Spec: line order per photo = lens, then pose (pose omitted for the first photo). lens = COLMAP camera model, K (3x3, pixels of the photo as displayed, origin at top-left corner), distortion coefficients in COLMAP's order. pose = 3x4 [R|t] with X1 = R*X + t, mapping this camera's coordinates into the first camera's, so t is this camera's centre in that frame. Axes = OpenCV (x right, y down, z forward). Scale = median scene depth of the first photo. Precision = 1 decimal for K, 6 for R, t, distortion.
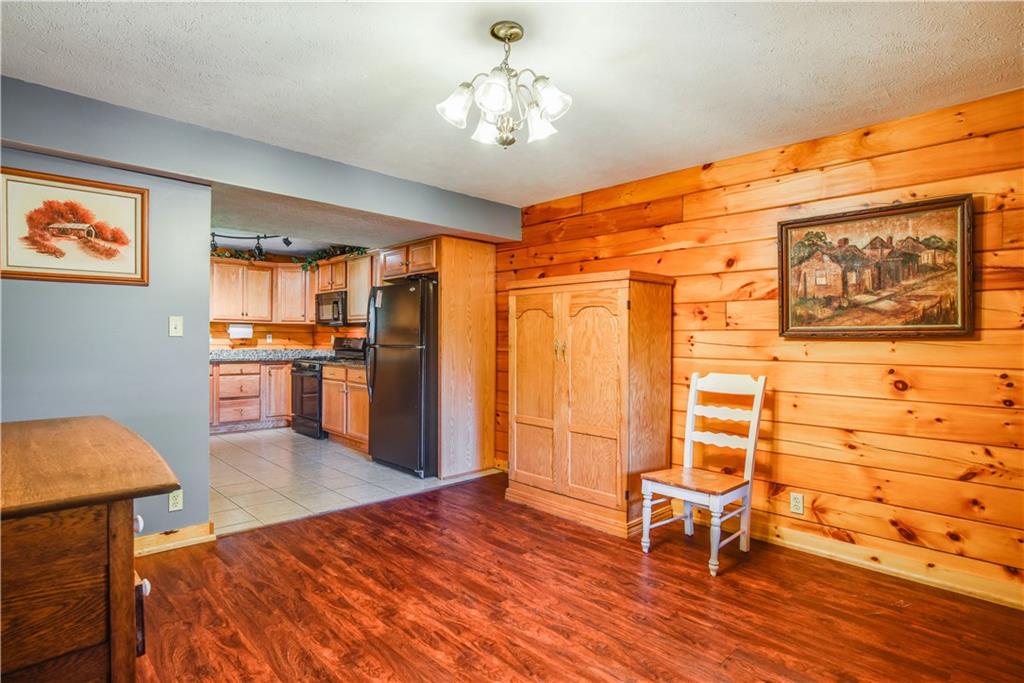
lens RADIAL K [[527.8, 0, 513.4], [0, 527.8, 341.7], [0, 0, 1]] dist [-0.031156, 0.017633]
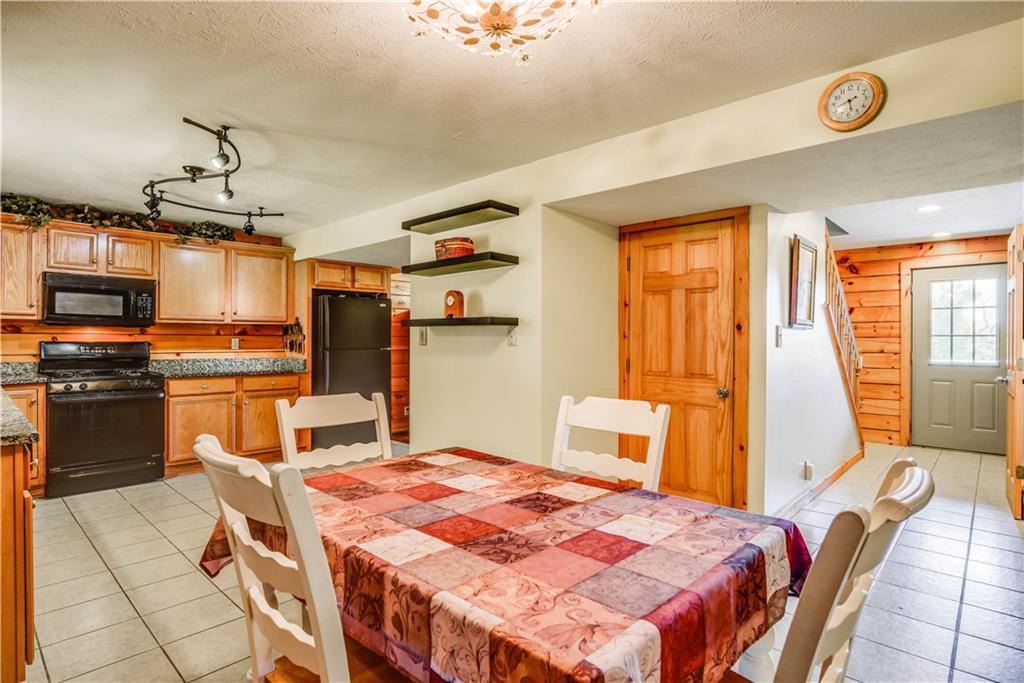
lens RADIAL K [[527.8, 0, 513.4], [0, 527.8, 341.7], [0, 0, 1]] dist [-0.031156, 0.017633]
pose [[-0.040628, -0.016186, 0.999043, -1.014808], [-0.000552, 0.999869, 0.016177, -0.019179], [-0.999174, 0.000106, -0.040632, 0.482431]]
